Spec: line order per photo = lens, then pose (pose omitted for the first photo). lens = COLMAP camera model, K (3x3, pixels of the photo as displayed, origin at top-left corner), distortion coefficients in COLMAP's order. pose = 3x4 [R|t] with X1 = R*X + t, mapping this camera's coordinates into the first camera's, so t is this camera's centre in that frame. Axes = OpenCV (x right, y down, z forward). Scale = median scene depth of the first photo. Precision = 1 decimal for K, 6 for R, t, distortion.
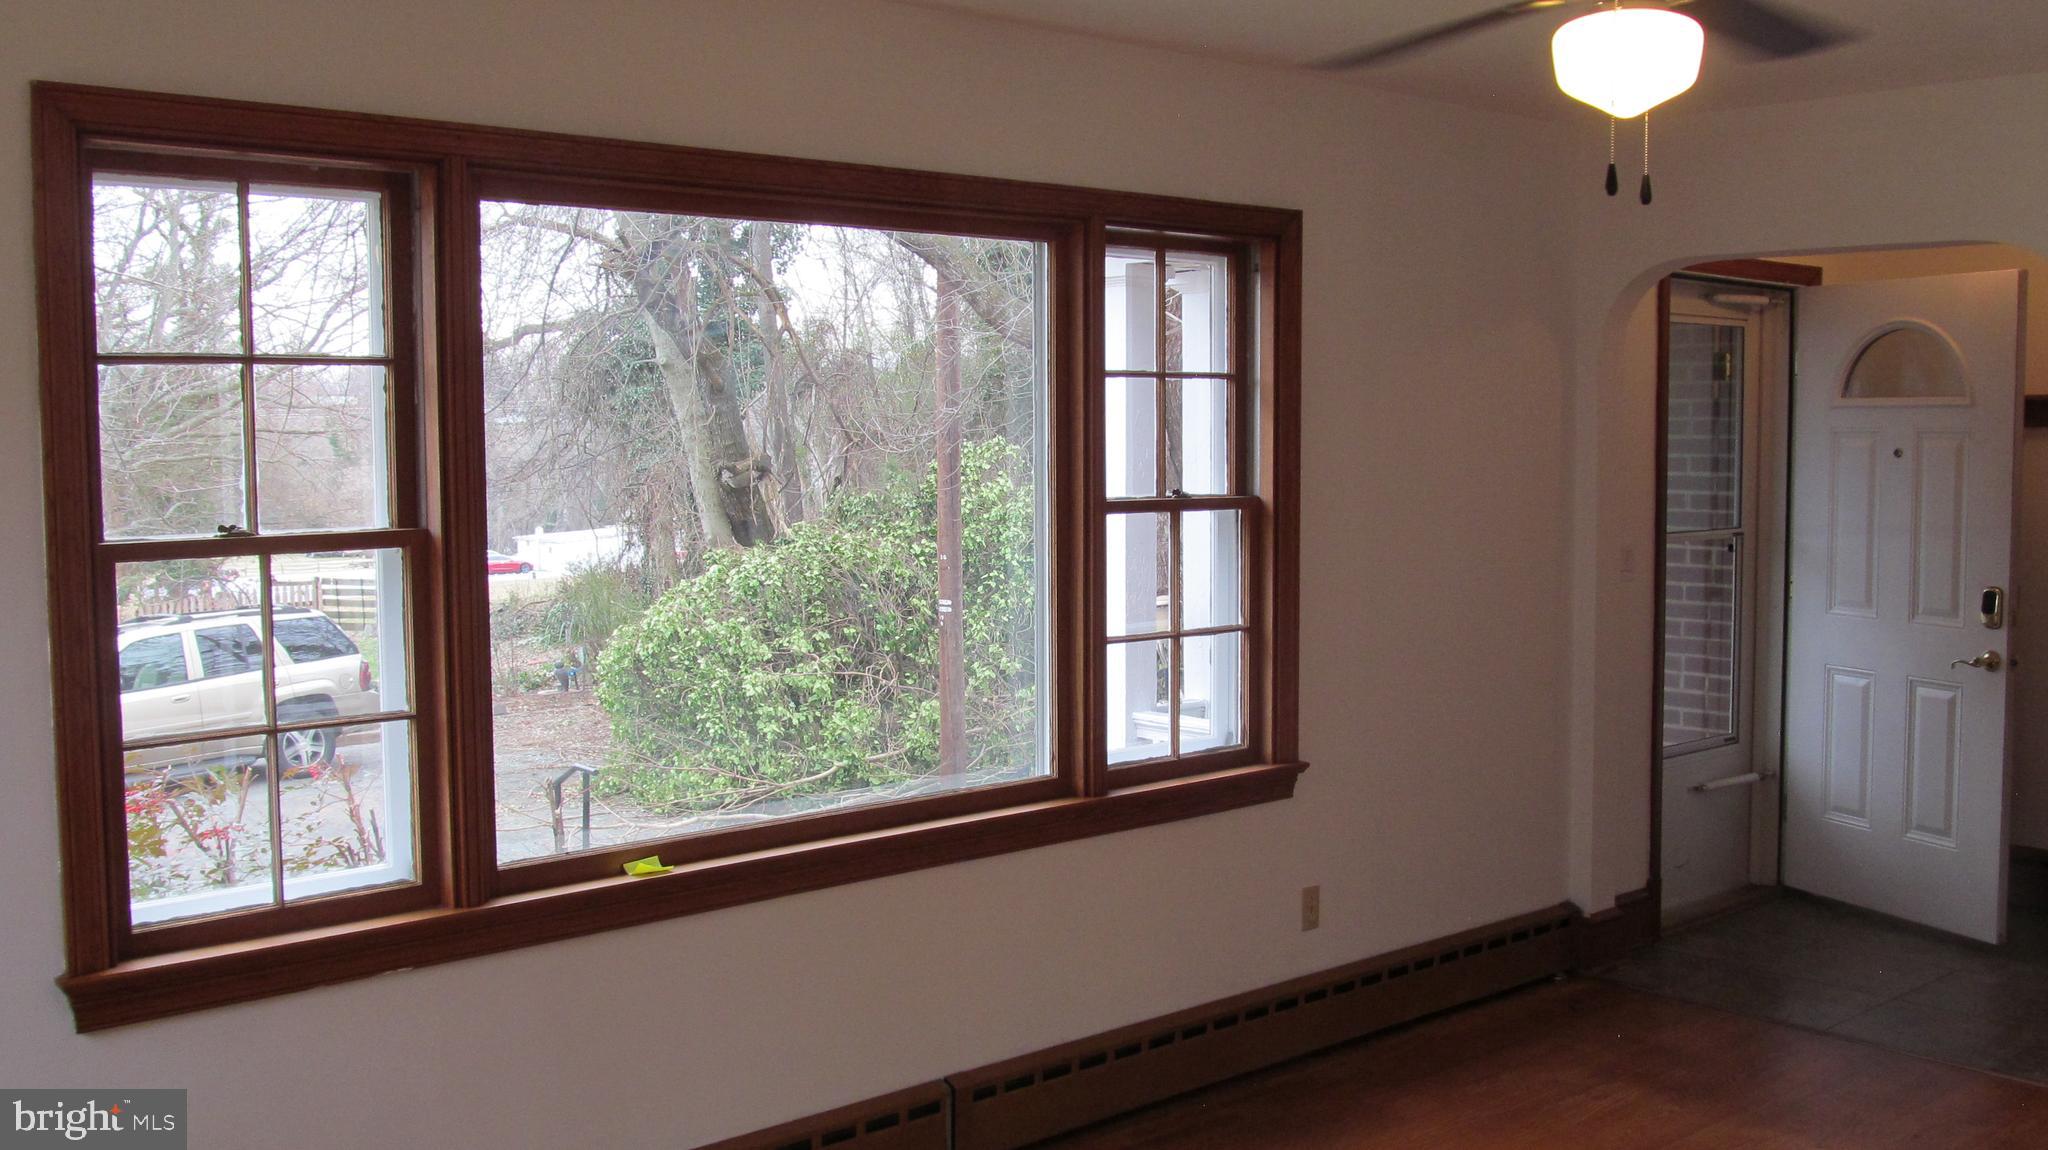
lens RADIAL K [[1945.5, 0, 1031.7], [0, 1945.5, 574.1], [0, 0, 1]] dist [-0.038999, 0.000000]
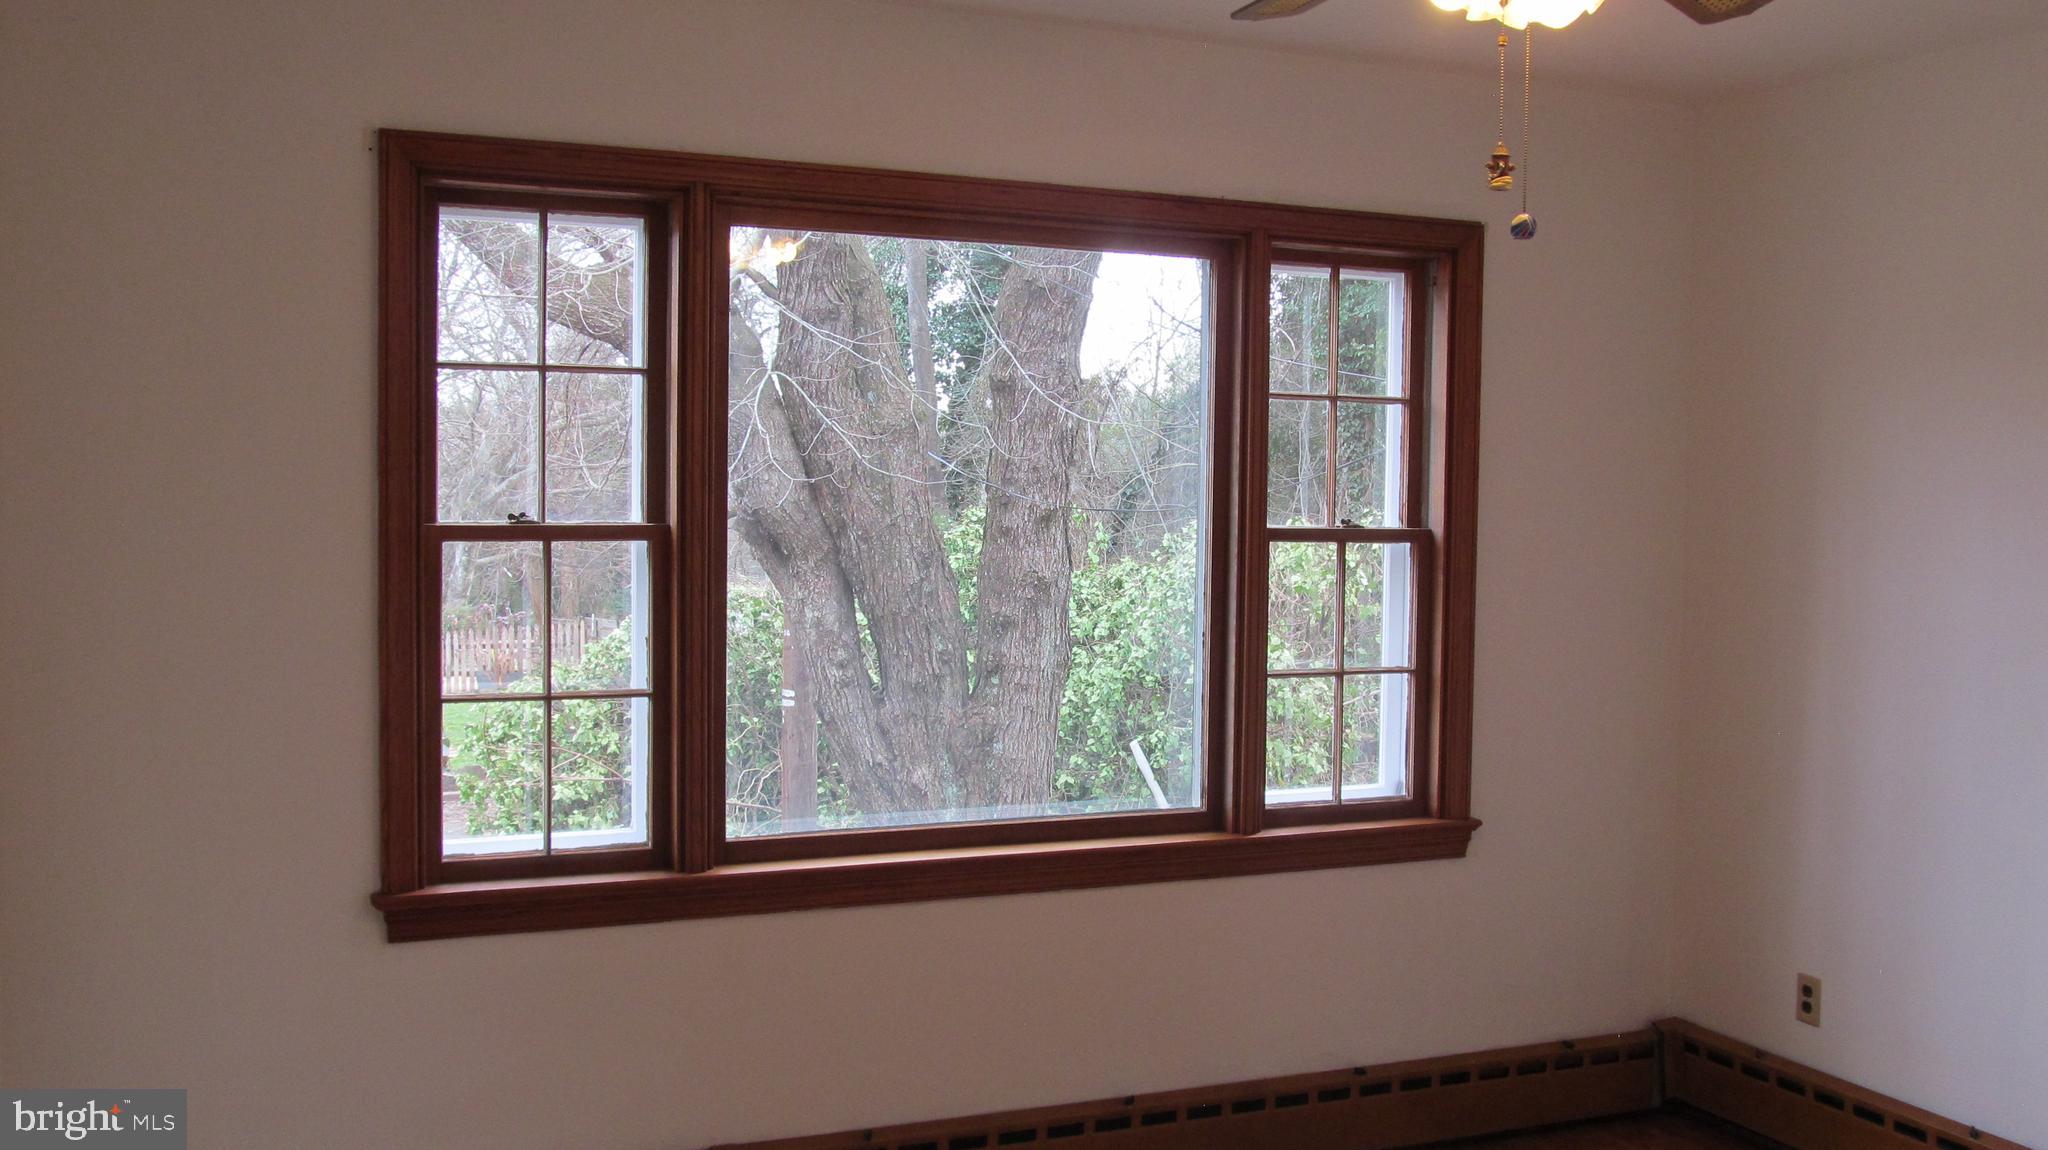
lens RADIAL K [[1732.1, 0, 911.1], [0, 1732.1, 541.4], [0, 0, 1]] dist [-0.038800, 0.020946]
pose [[0.937652, 0.048337, -0.344198, 0.160823], [-0.055072, 0.998434, -0.009809, -0.012361], [0.343185, 0.028153, 0.938846, 0.133402]]
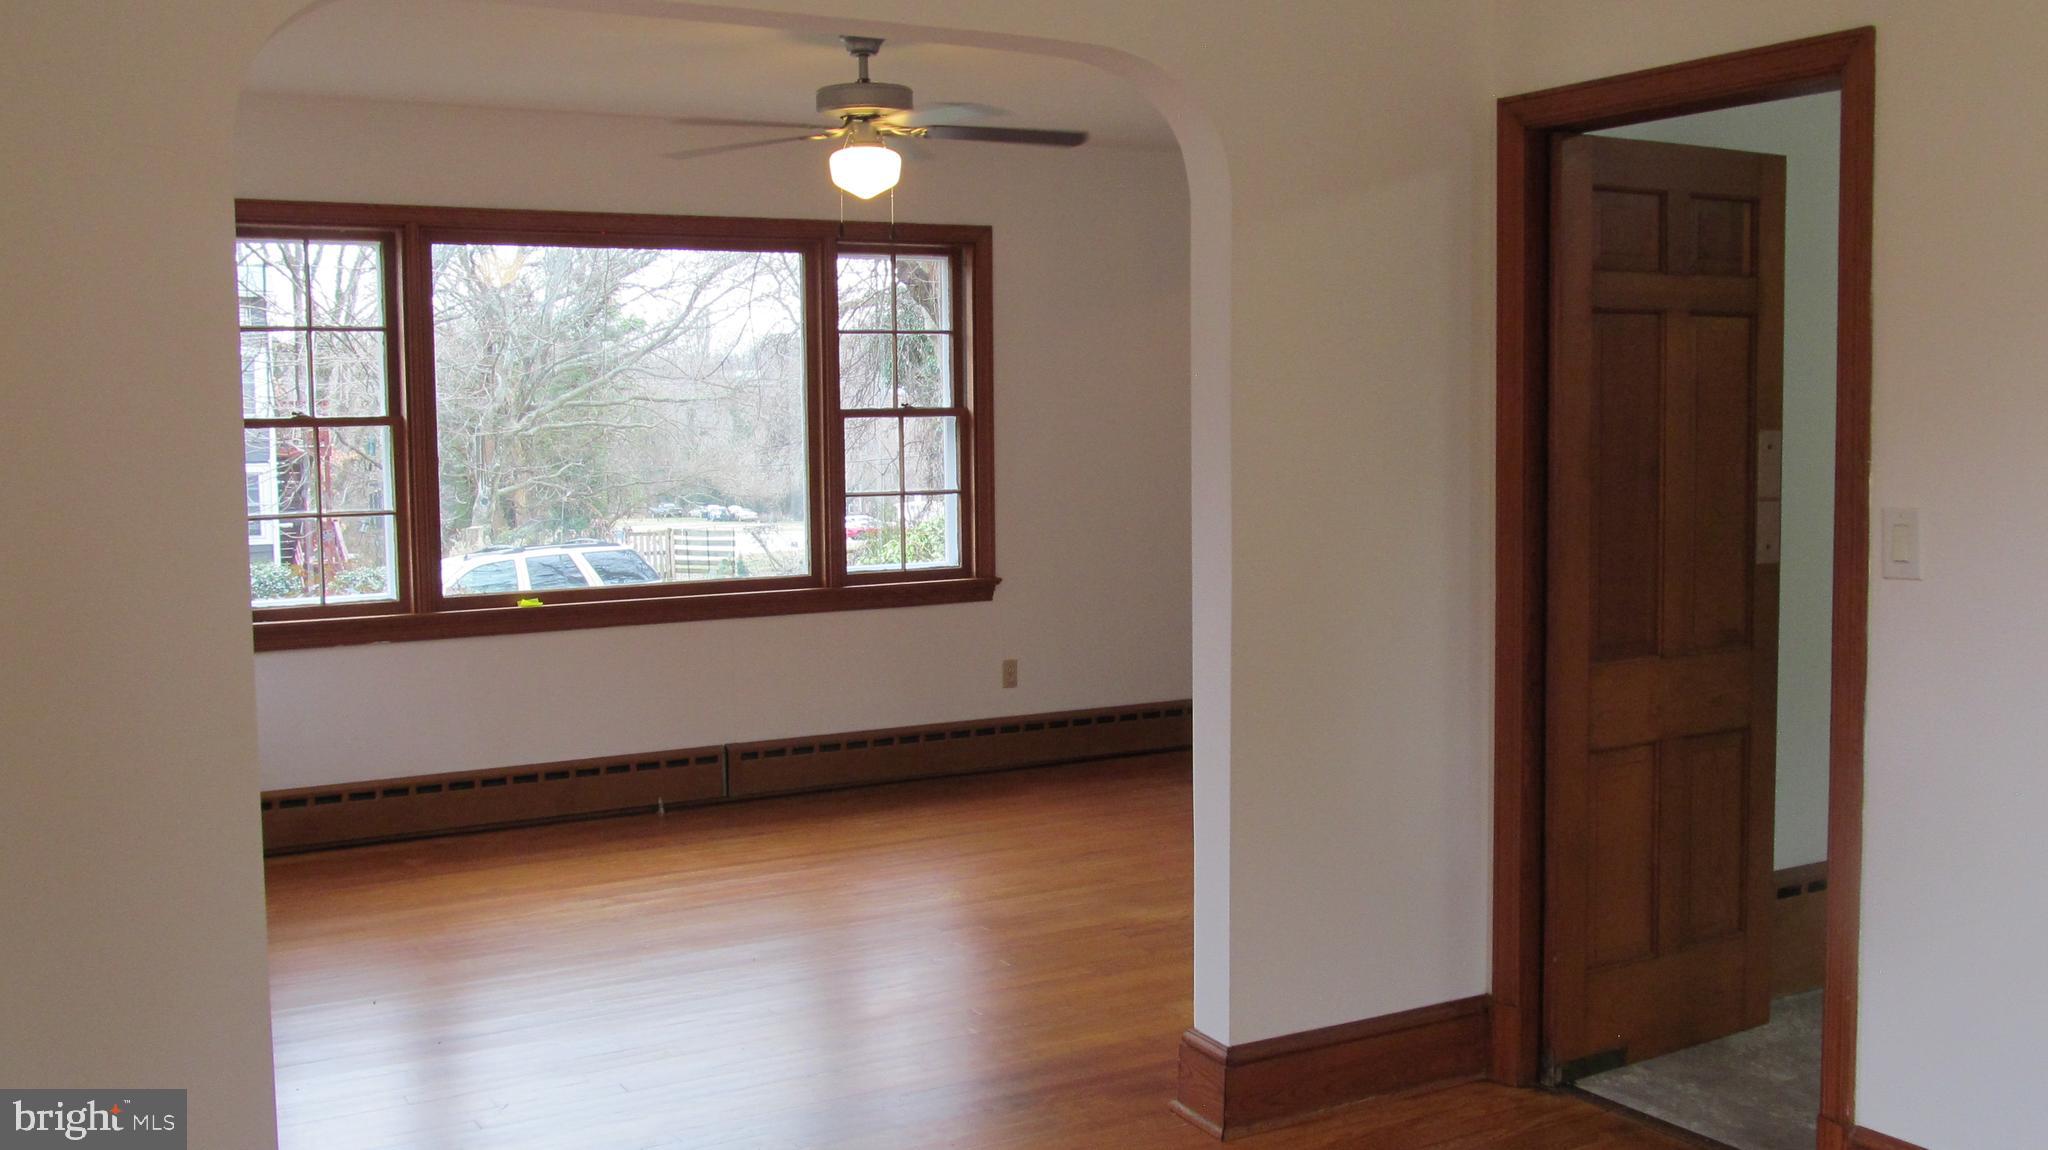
lens RADIAL K [[1945.5, 0, 1032.1], [0, 1945.5, 561.2], [0, 0, 1]] dist [-0.038999, 0.000000]
pose [[0.980704, 0.009718, -0.195259, 0.464310], [-0.008054, 0.999924, 0.009313, 0.067173], [0.195335, -0.007560, 0.980707, -0.524095]]
